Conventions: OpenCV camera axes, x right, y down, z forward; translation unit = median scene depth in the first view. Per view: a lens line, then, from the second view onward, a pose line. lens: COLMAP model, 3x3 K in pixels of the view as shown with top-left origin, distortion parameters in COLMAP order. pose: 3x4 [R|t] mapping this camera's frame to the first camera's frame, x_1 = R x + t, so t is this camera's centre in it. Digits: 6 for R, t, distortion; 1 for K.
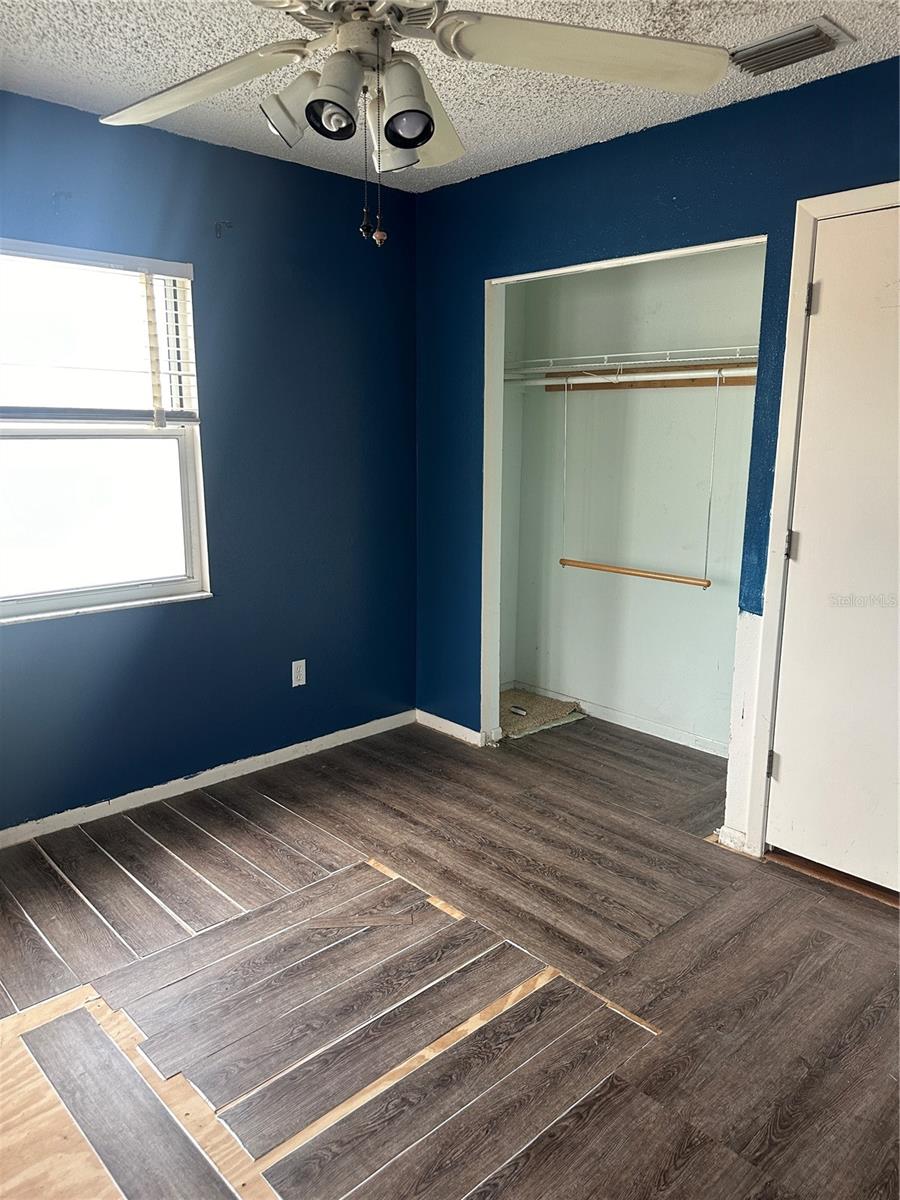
lens RADIAL K [[857.6, 0, 449.0], [0, 857.6, 600.8], [0, 0, 1]] dist [0.007124, 0.002530]
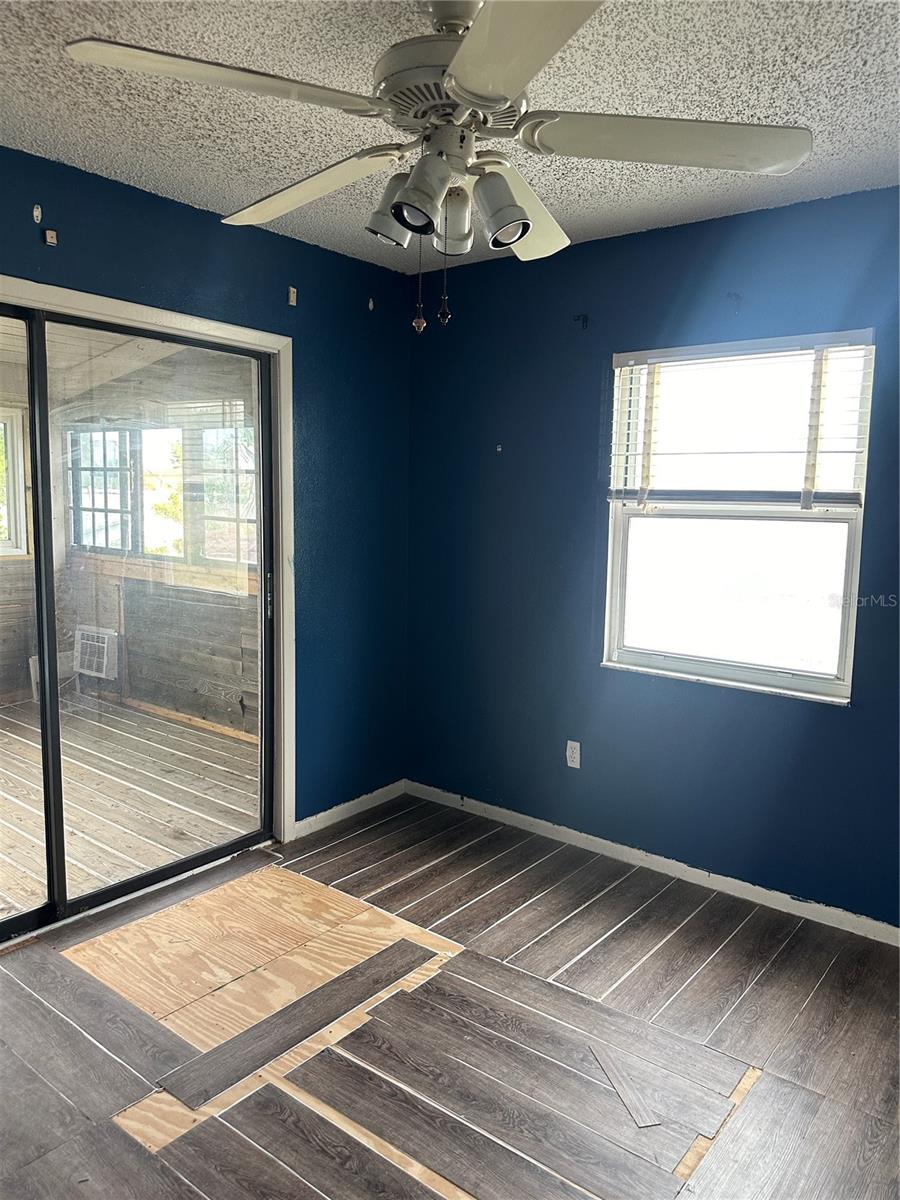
lens RADIAL K [[857.6, 0, 448.7], [0, 857.6, 598.5], [0, 0, 1]] dist [0.007124, 0.002530]
pose [[0.145409, 0.117452, -0.982375, 0.538427], [-0.220240, 0.971857, 0.083595, -0.101964], [0.964547, 0.204203, 0.167185, 0.497025]]
